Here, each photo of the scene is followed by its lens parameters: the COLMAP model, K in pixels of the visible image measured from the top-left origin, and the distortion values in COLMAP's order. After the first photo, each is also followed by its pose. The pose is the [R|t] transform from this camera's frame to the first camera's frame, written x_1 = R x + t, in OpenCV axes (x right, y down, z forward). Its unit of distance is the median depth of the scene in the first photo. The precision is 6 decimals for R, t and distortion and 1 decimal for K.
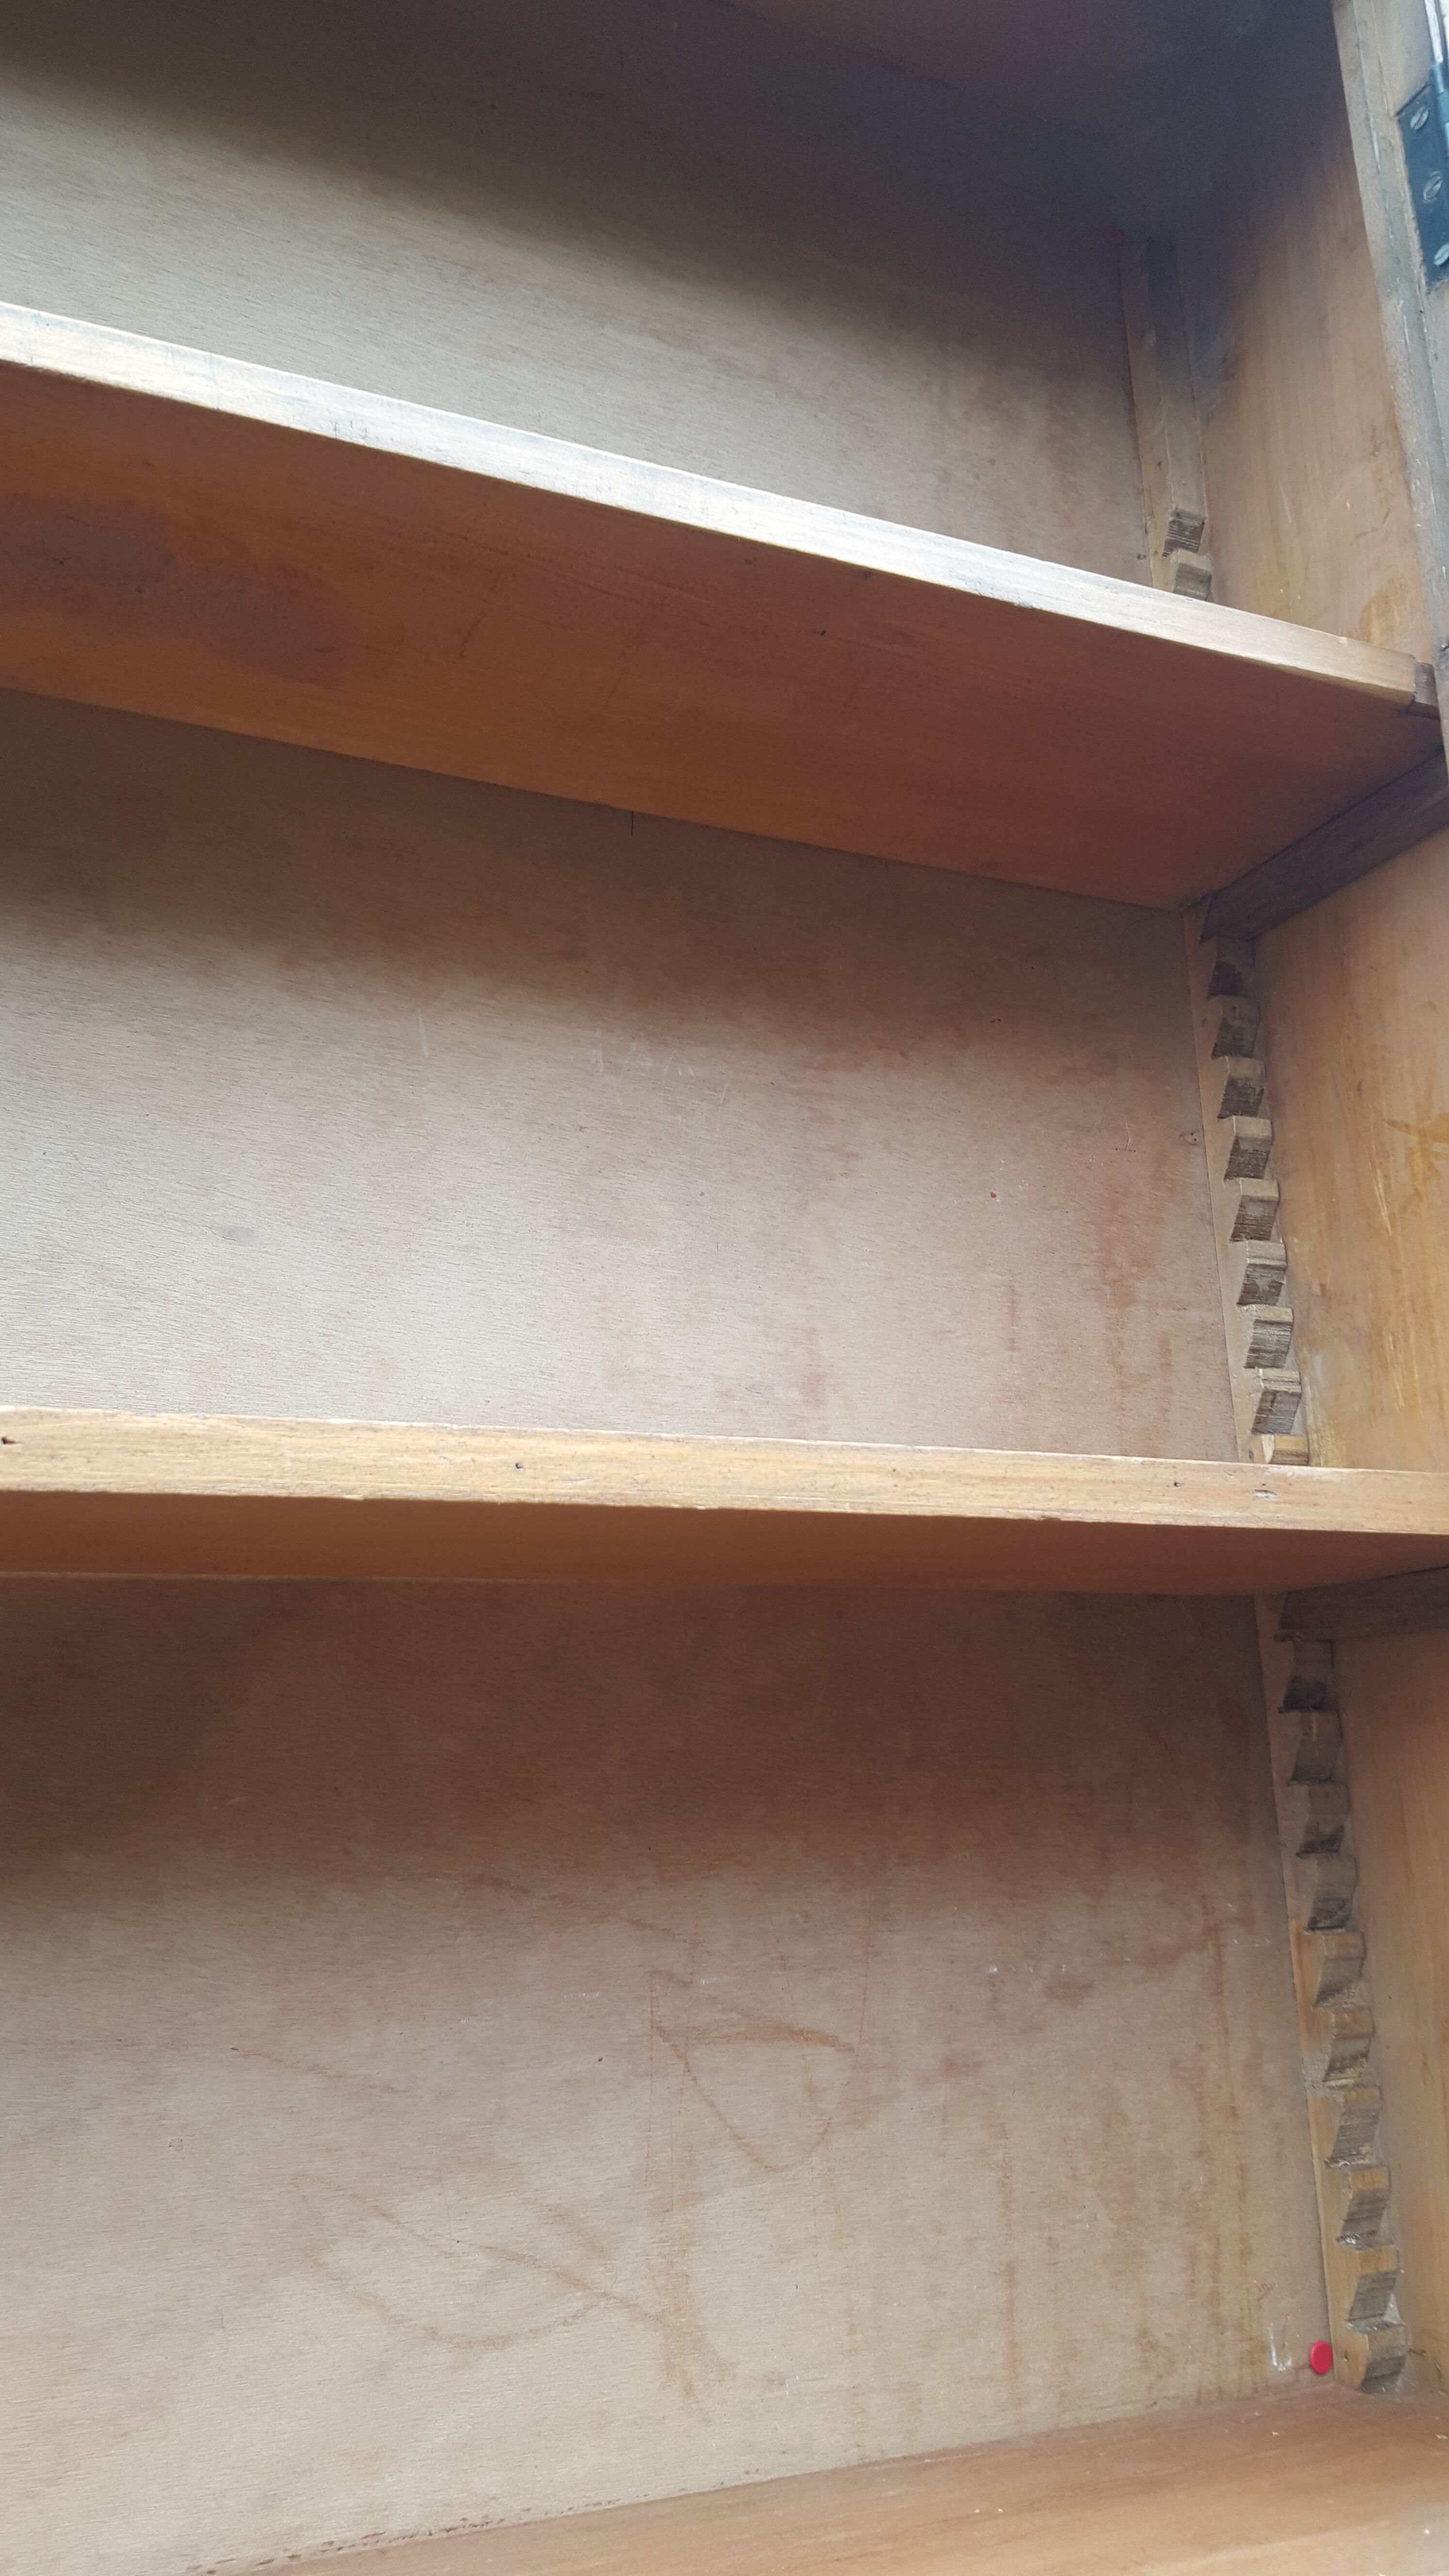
lens RADIAL K [[1955.1, 0, 718.7], [0, 1955.1, 1231.9], [0, 0, 1]] dist [0.094849, -0.199647]
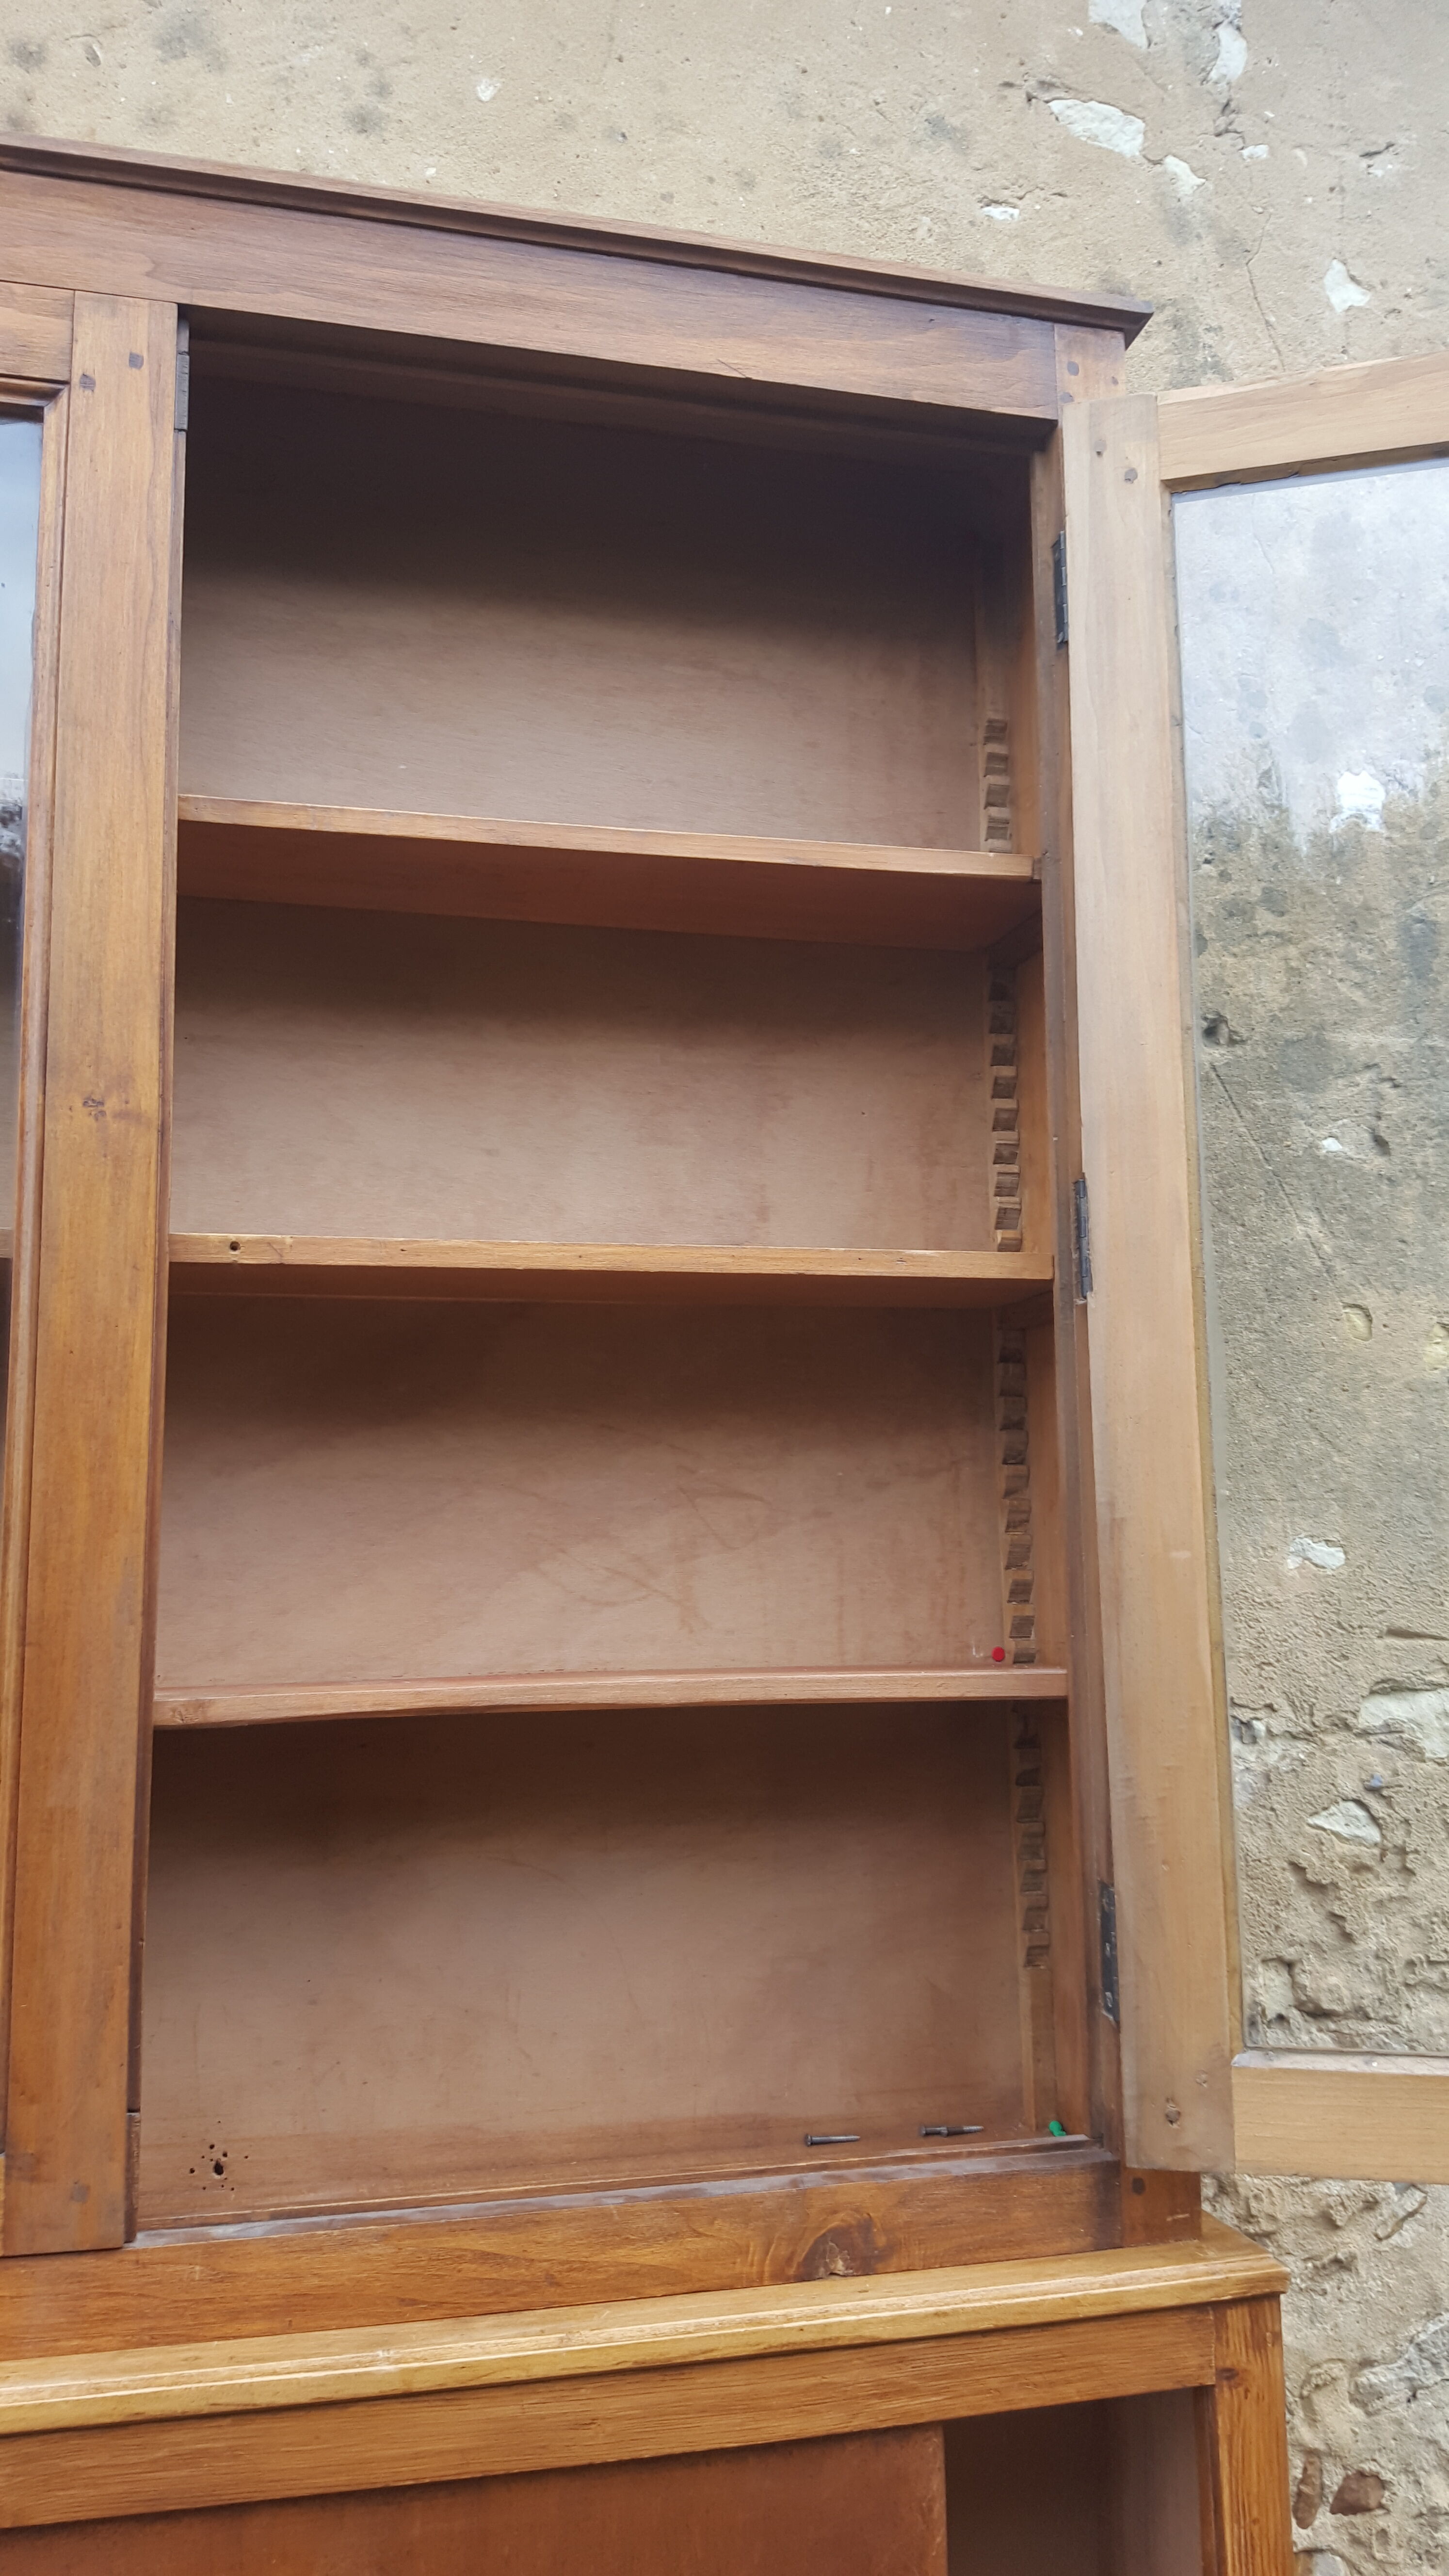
lens RADIAL K [[1955.1, 0, 718.7], [0, 1955.1, 1231.9], [0, 0, 1]] dist [0.094849, -0.199647]
pose [[0.983444, -0.010965, -0.180882, 0.396014], [0.033487, 0.991973, 0.121938, -0.163896], [0.178093, -0.125976, 0.975916, -1.104677]]
